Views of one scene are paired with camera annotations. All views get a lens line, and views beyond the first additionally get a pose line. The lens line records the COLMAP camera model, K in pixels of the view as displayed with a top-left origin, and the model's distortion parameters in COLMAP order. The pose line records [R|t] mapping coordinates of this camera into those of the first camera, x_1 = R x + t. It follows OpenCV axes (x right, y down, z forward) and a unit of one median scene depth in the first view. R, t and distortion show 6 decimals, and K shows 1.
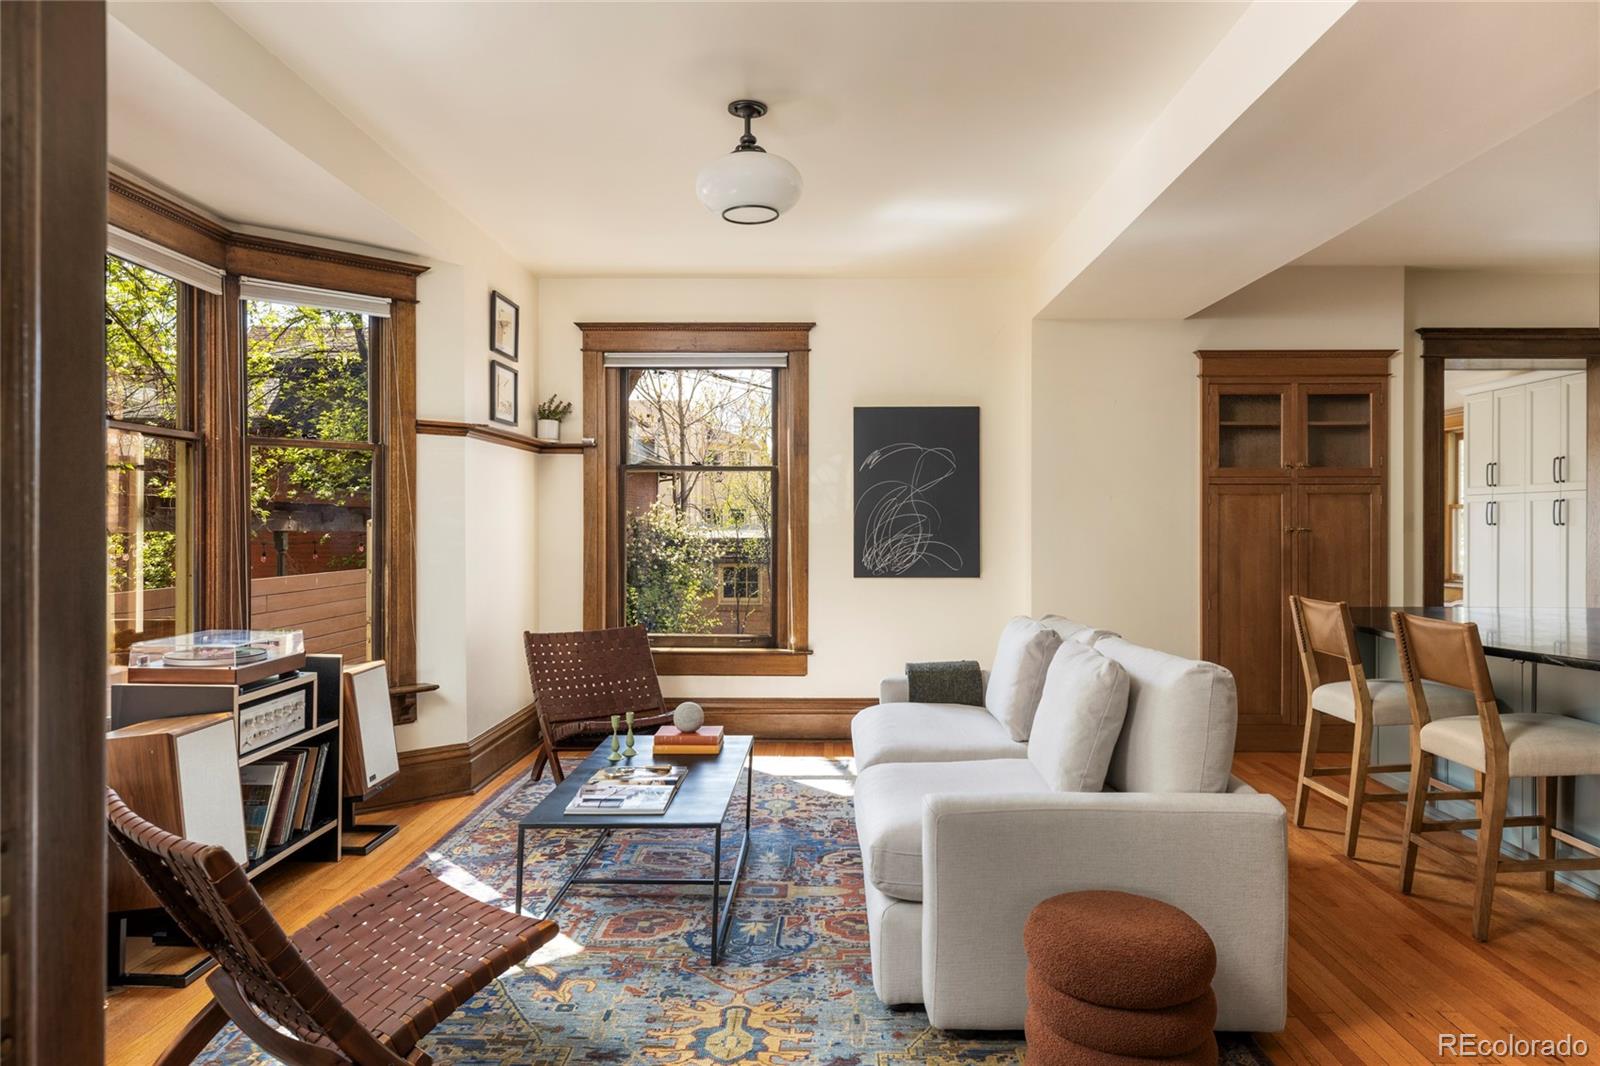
lens RADIAL K [[1029.8, 0, 800.0], [0, 1029.8, 533.0], [0, 0, 1]] dist [-0.003461, 0.000447]
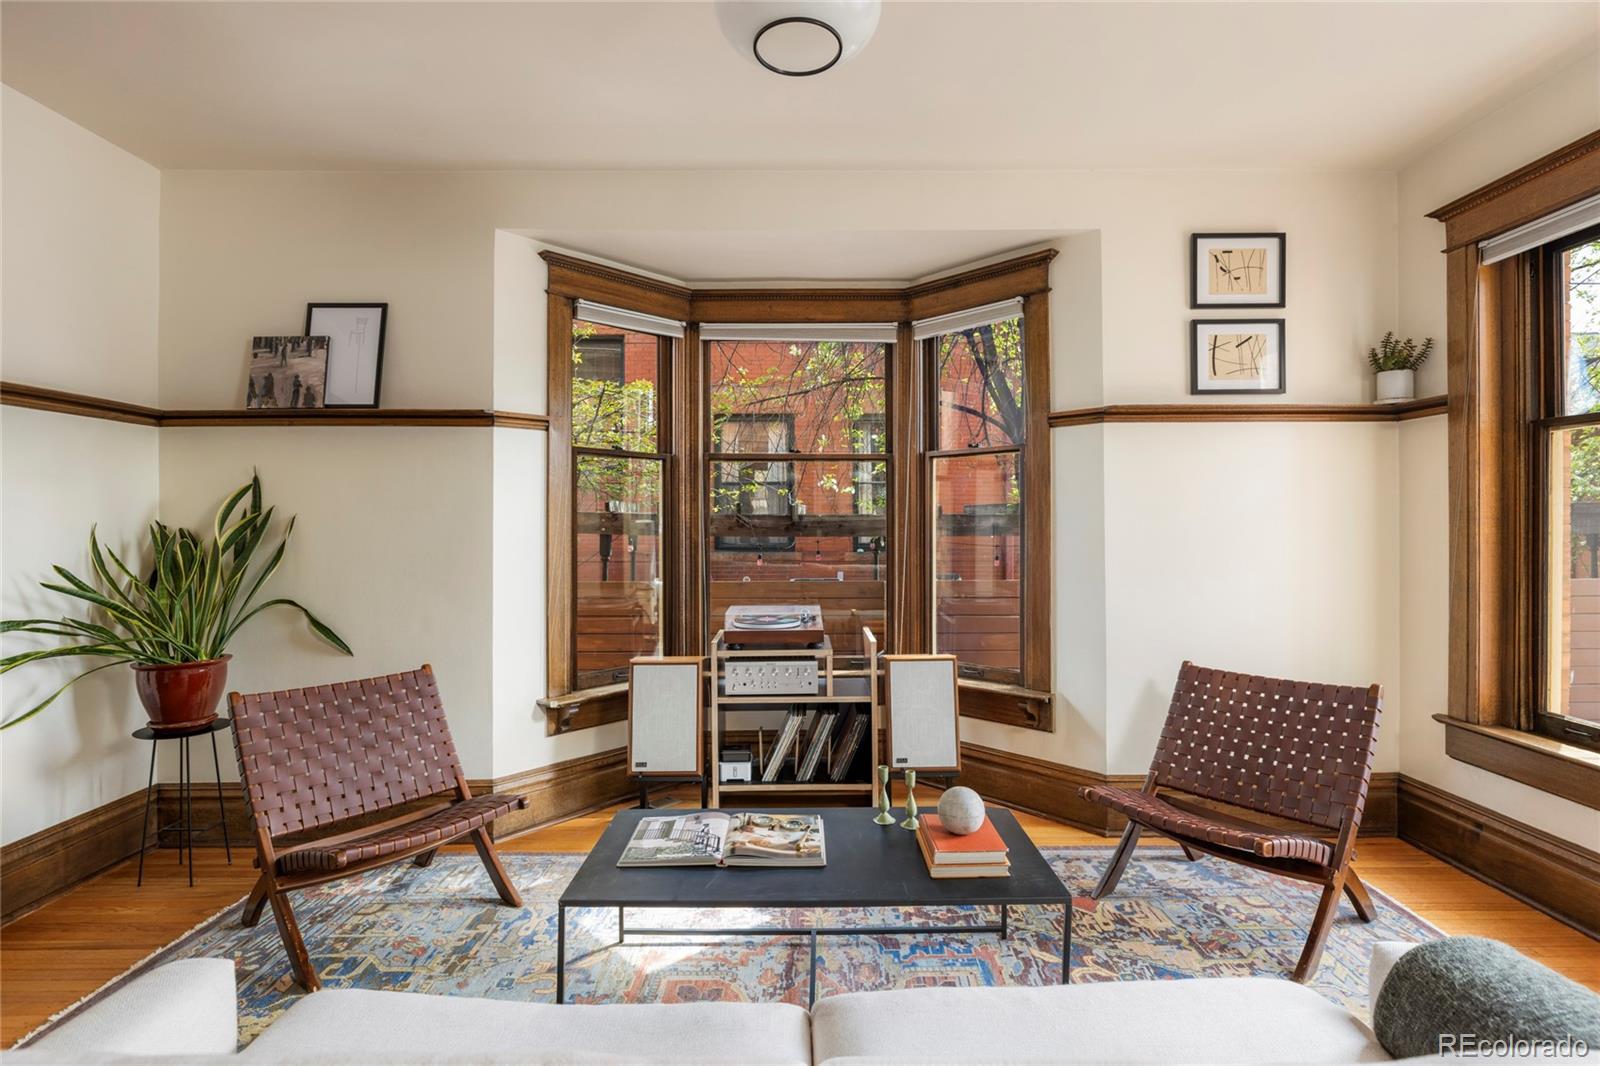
lens RADIAL K [[771.5, 0, 800.0], [0, 771.5, 533.0], [0, 0, 1]] dist [-0.025482, -0.000493]
pose [[-0.001332, -0.000742, -0.999999, 0.262785], [-0.007322, 0.999973, -0.000733, 0.001148], [0.999972, 0.007321, -0.001338, 0.609181]]
